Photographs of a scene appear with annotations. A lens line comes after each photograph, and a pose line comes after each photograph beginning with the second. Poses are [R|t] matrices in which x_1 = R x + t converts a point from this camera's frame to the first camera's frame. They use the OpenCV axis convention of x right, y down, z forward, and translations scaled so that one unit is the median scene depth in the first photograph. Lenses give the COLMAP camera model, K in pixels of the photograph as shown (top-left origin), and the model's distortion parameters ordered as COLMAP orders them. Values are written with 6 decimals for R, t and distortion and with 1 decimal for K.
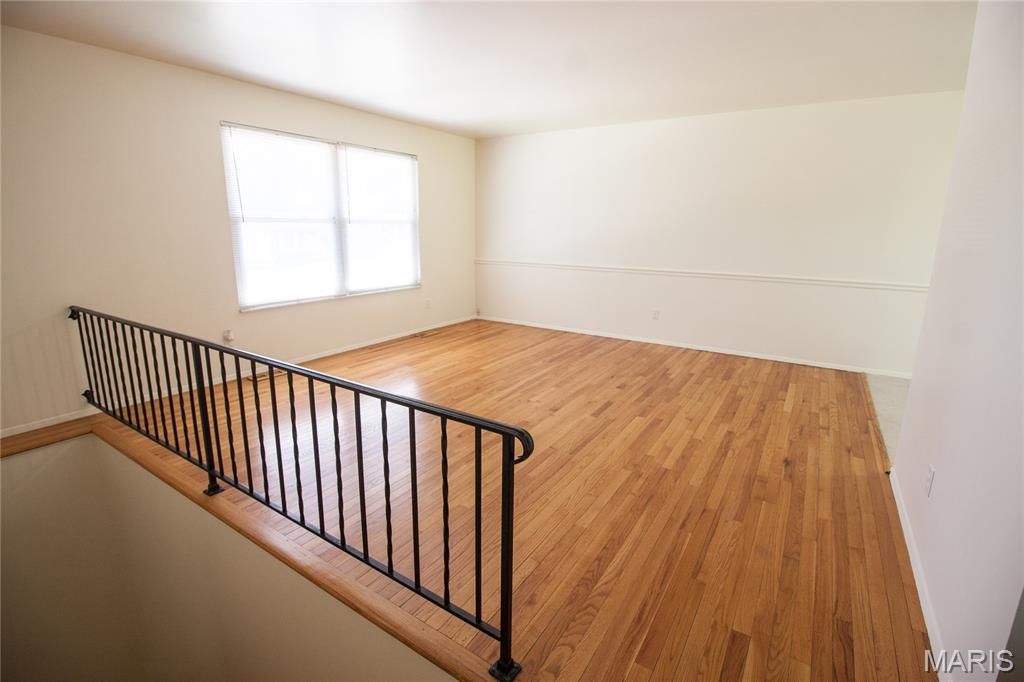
lens RADIAL K [[472.9, 0, 505.7], [0, 472.9, 335.2], [0, 0, 1]] dist [-0.020829, -0.002791]
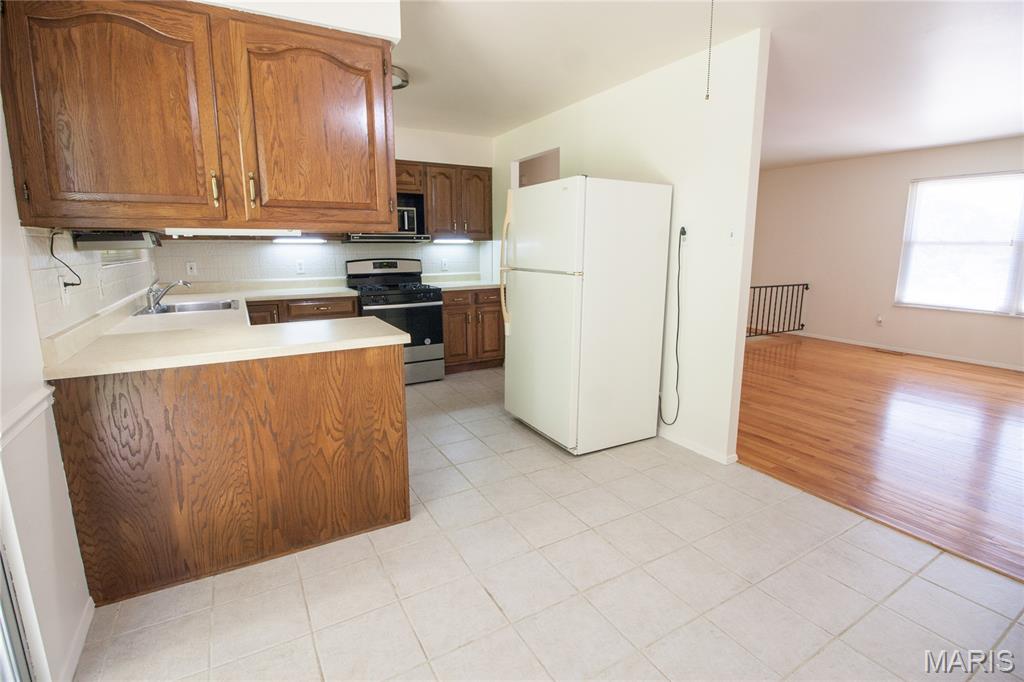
lens RADIAL K [[472.9, 0, 517.4], [0, 472.9, 328.2], [0, 0, 1]] dist [-0.020829, -0.002791]
pose [[-0.439880, 0.147452, -0.885869, 1.692840], [-0.199450, 0.945754, 0.256457, -0.161914], [0.875629, 0.289496, -0.386609, 0.739520]]
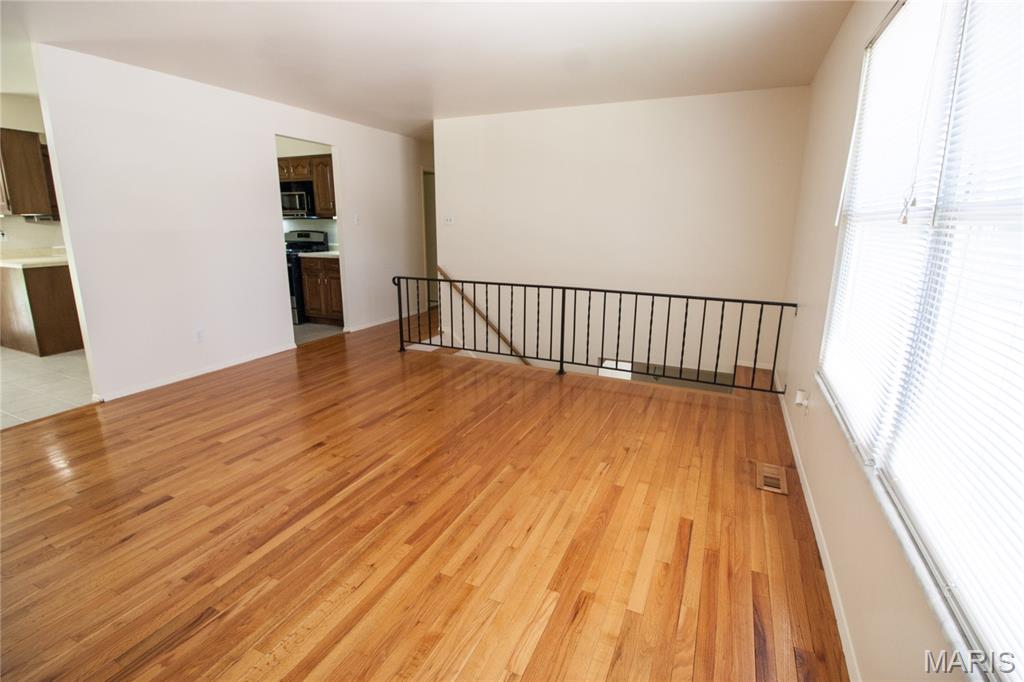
lens RADIAL K [[472.9, 0, 519.9], [0, 472.9, 333.2], [0, 0, 1]] dist [-0.020829, -0.002791]
pose [[-0.984410, 0.023054, -0.174373, -0.118375], [-0.055570, 0.899832, 0.432683, -0.448260], [0.166882, 0.435627, -0.884522, 1.934541]]
